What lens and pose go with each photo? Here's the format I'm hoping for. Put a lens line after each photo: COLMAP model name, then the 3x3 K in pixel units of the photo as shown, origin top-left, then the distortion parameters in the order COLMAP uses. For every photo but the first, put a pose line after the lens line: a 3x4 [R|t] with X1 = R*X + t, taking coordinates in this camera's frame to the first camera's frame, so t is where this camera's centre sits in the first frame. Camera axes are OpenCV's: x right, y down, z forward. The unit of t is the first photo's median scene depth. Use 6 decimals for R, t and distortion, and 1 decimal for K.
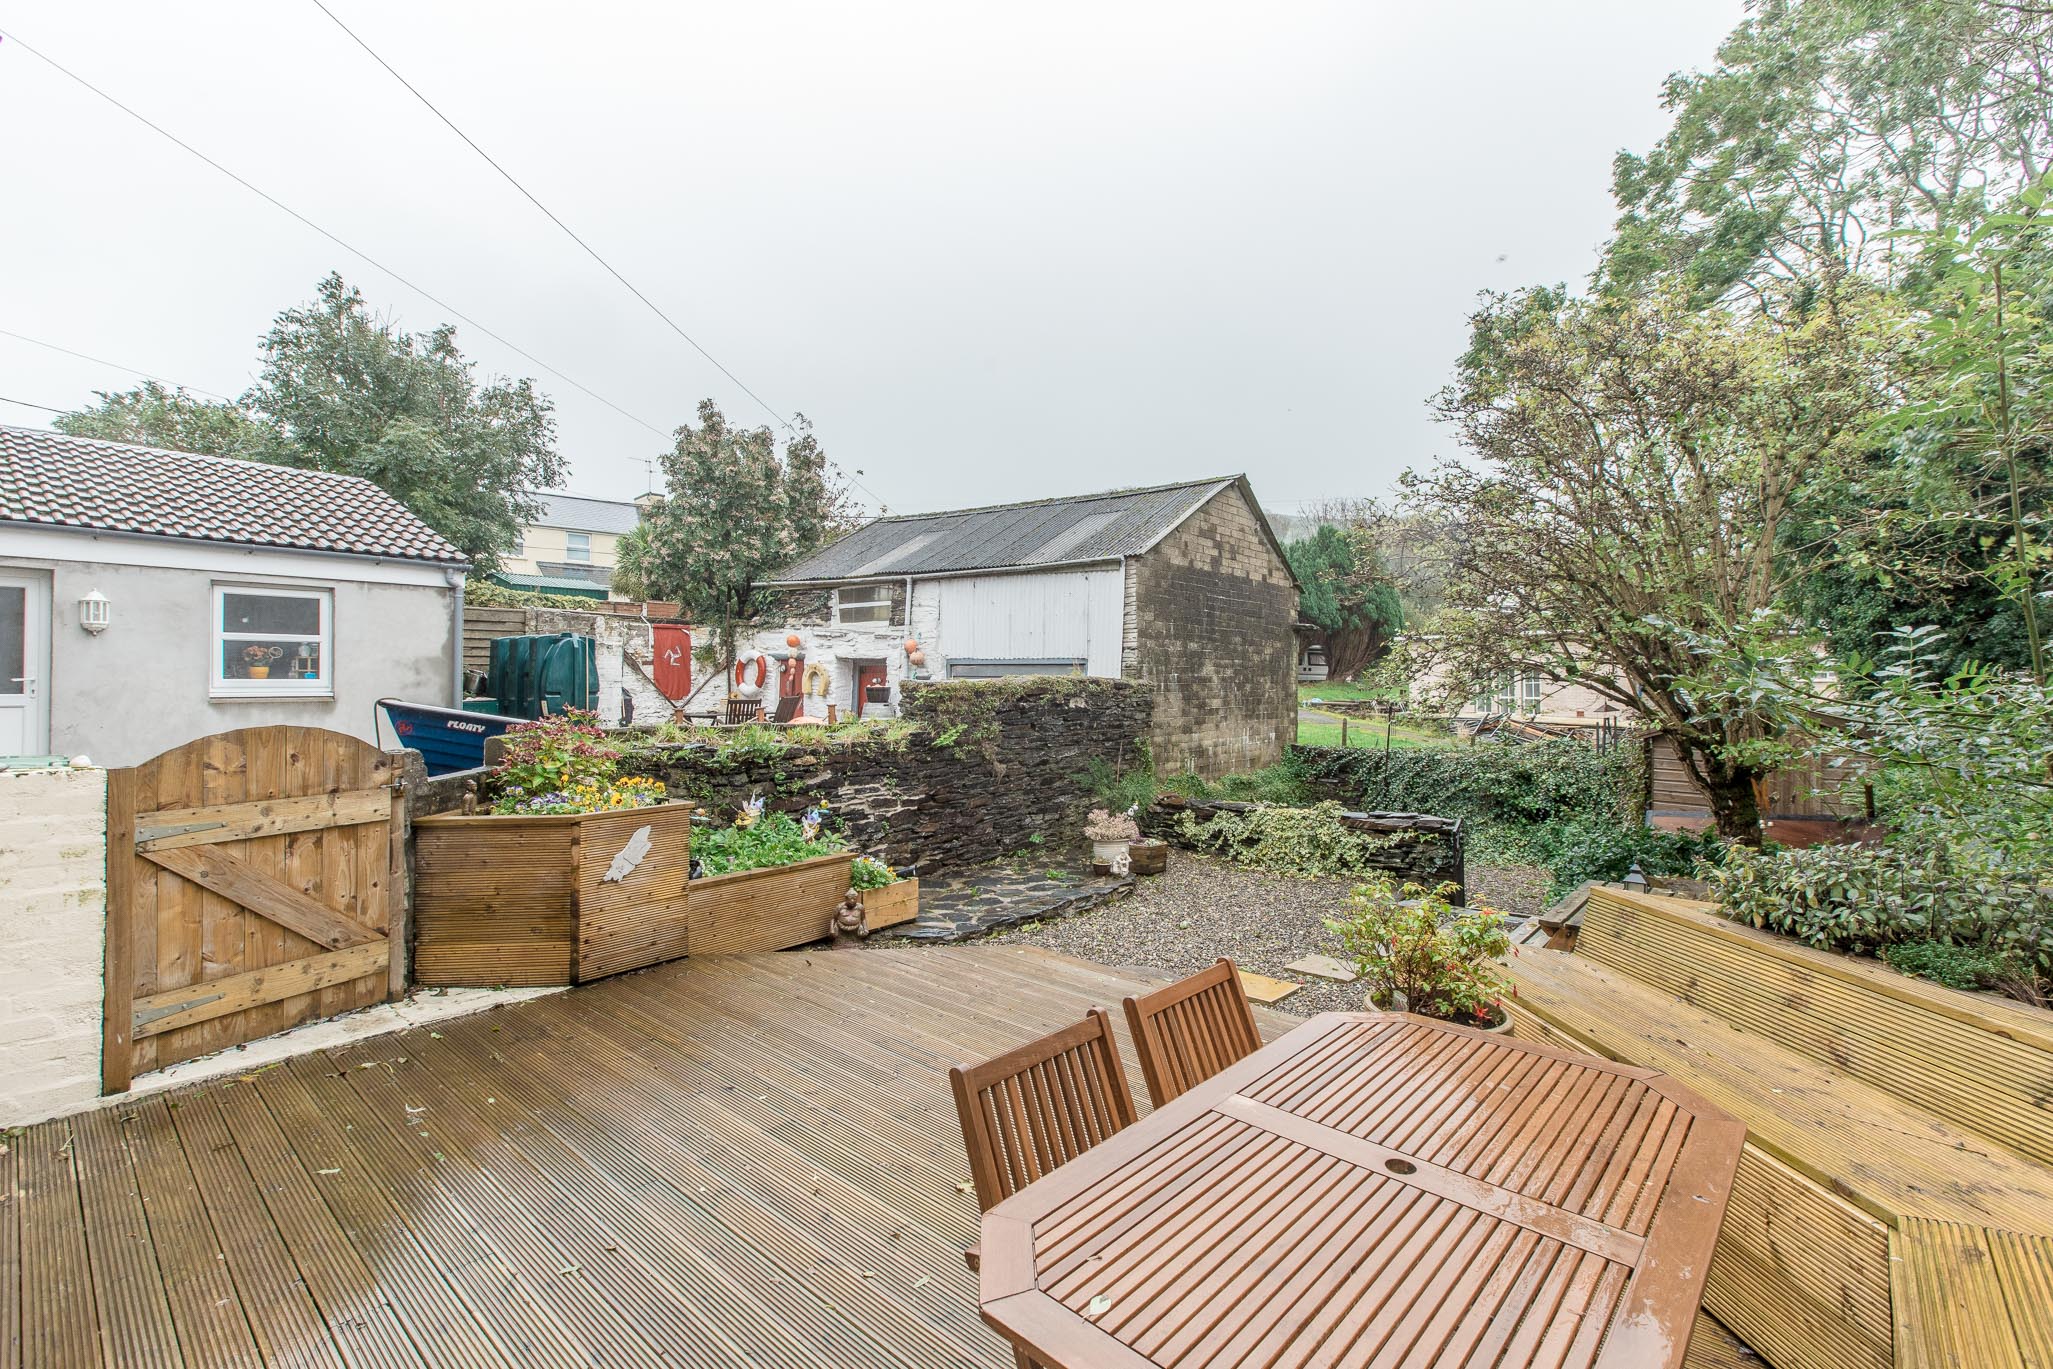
lens RADIAL K [[914.5, 0, 1036.4], [0, 914.5, 680.3], [0, 0, 1]] dist [0.001647, 0.000543]
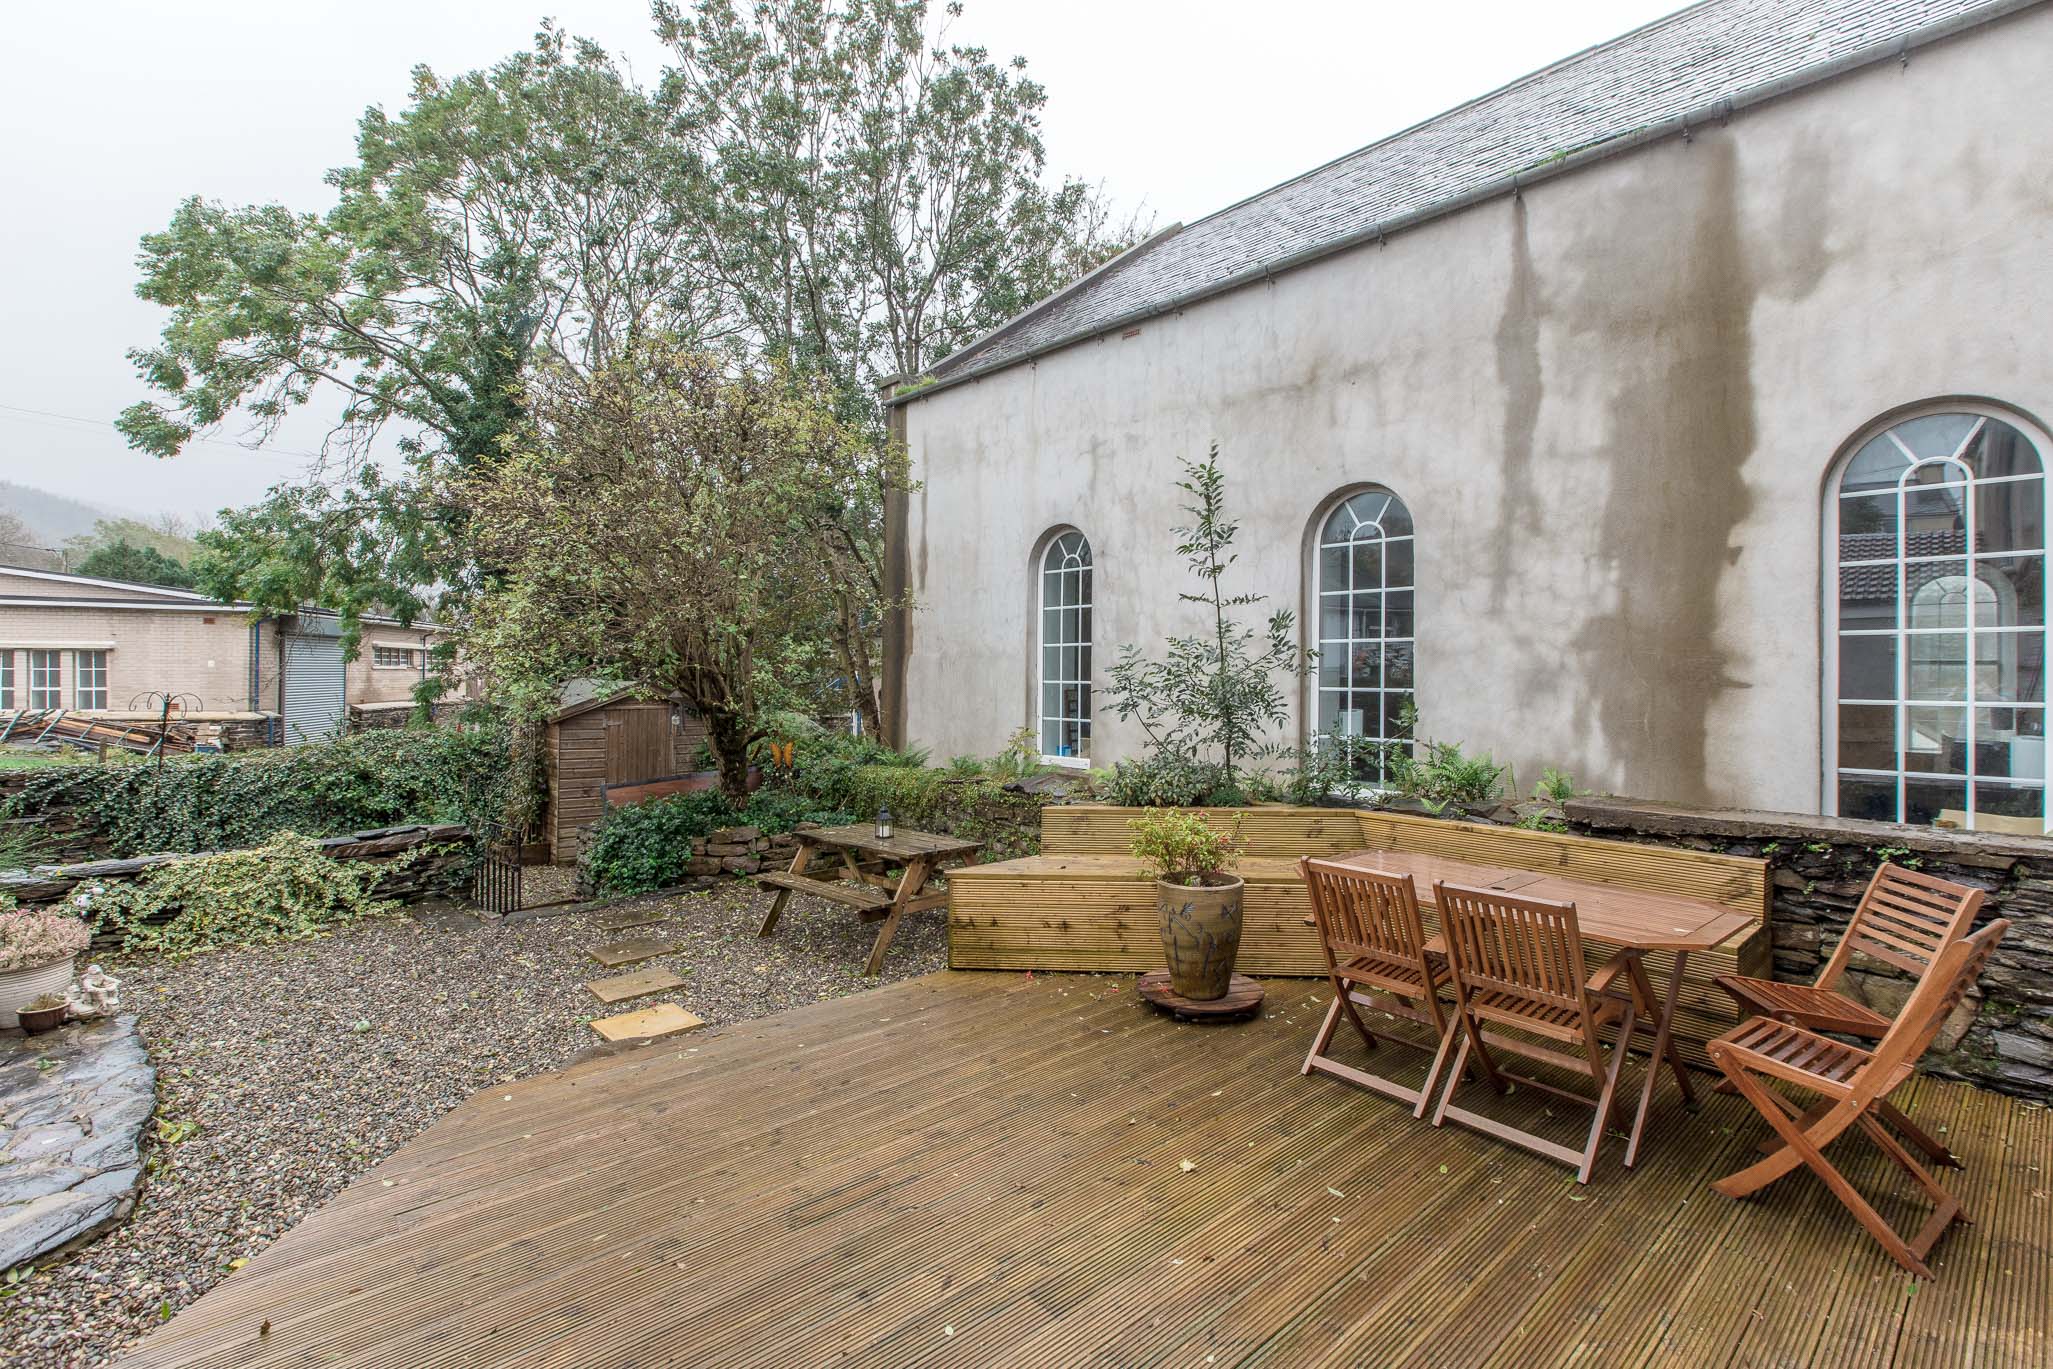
lens RADIAL K [[914.5, 0, 1036.4], [0, 914.5, 680.3], [0, 0, 1]] dist [0.001647, 0.000543]
pose [[0.112409, -0.010574, 0.993606, -0.356039], [-0.004084, 0.999930, 0.011104, 0.001674], [-0.993654, -0.005306, 0.112358, 0.342031]]
